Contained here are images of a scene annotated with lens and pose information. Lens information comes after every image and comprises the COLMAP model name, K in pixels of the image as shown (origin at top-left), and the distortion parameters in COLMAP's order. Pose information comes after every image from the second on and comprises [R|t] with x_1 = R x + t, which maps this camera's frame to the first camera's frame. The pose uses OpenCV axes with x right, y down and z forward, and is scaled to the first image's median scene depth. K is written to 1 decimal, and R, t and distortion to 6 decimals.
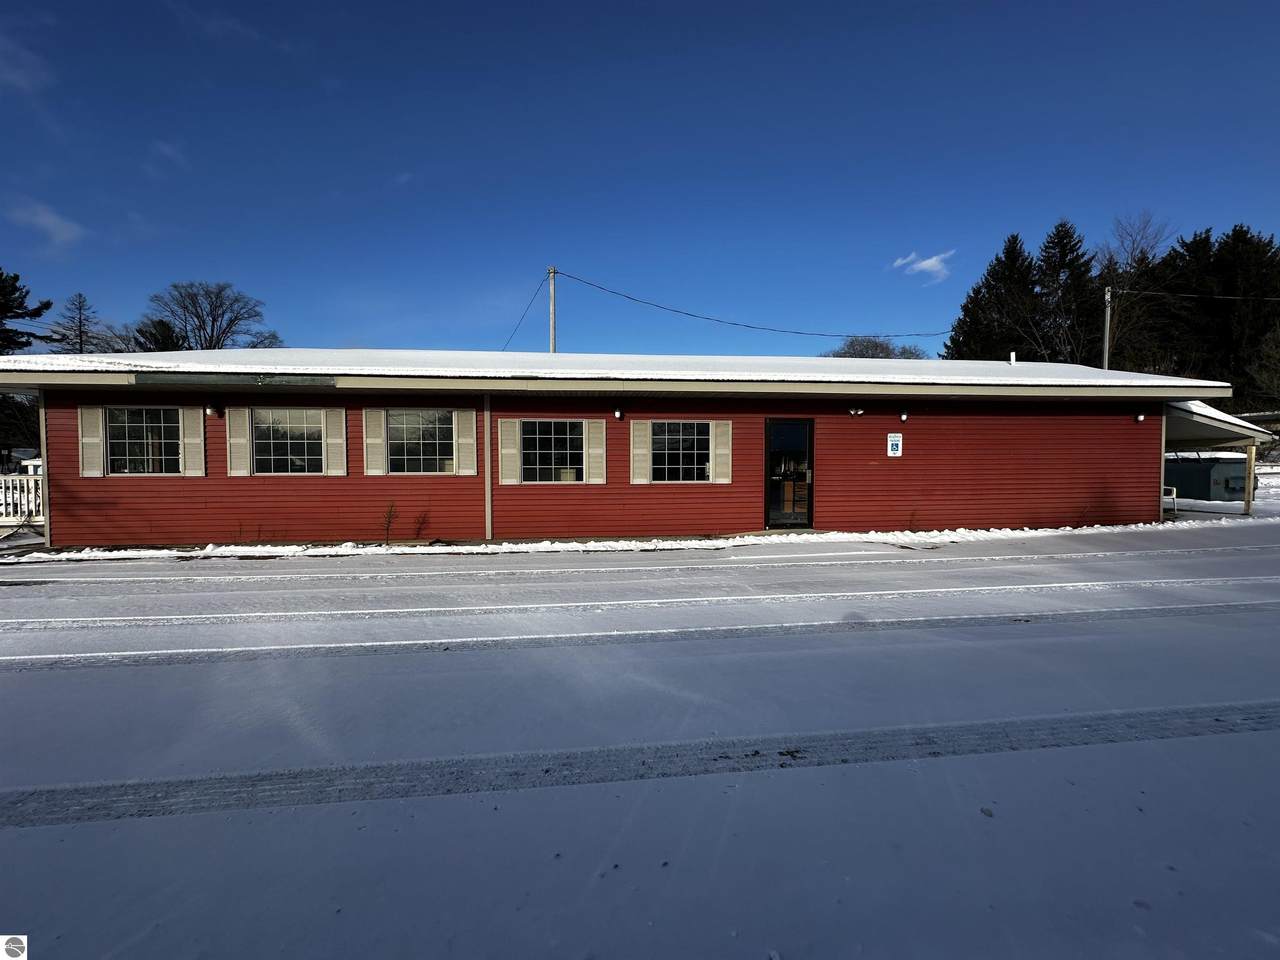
lens RADIAL K [[506.4, 0, 638.9], [0, 506.4, 480.2], [0, 0, 1]] dist [-0.004002, 0.000505]
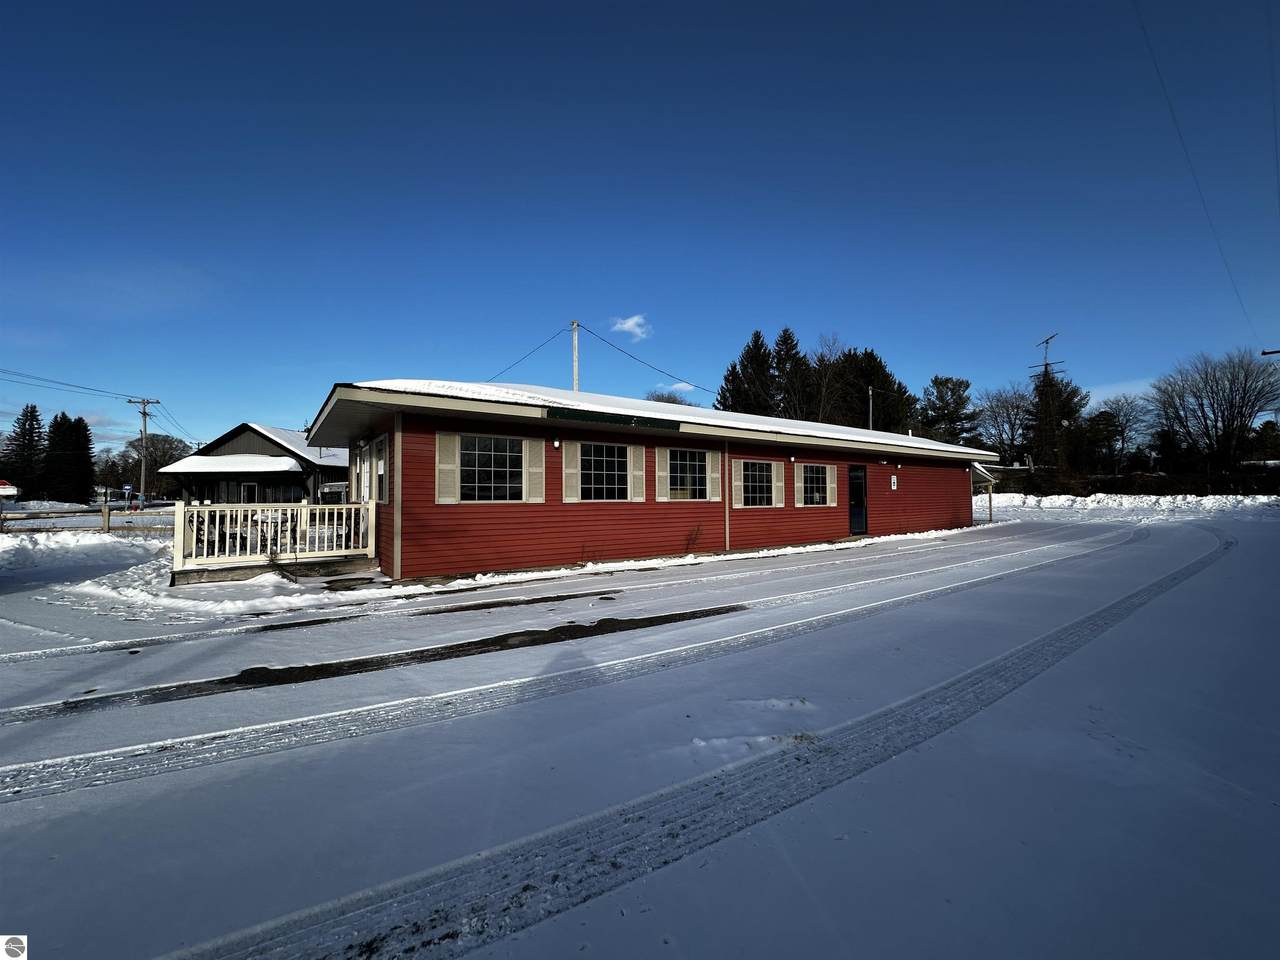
lens RADIAL K [[506.4, 0, 638.9], [0, 506.4, 480.2], [0, 0, 1]] dist [-0.004002, 0.000505]
pose [[0.869602, 0.016237, 0.493486, -1.129495], [0.018650, 0.997666, -0.065689, 0.016949], [-0.493400, 0.066327, 0.867270, -0.036192]]
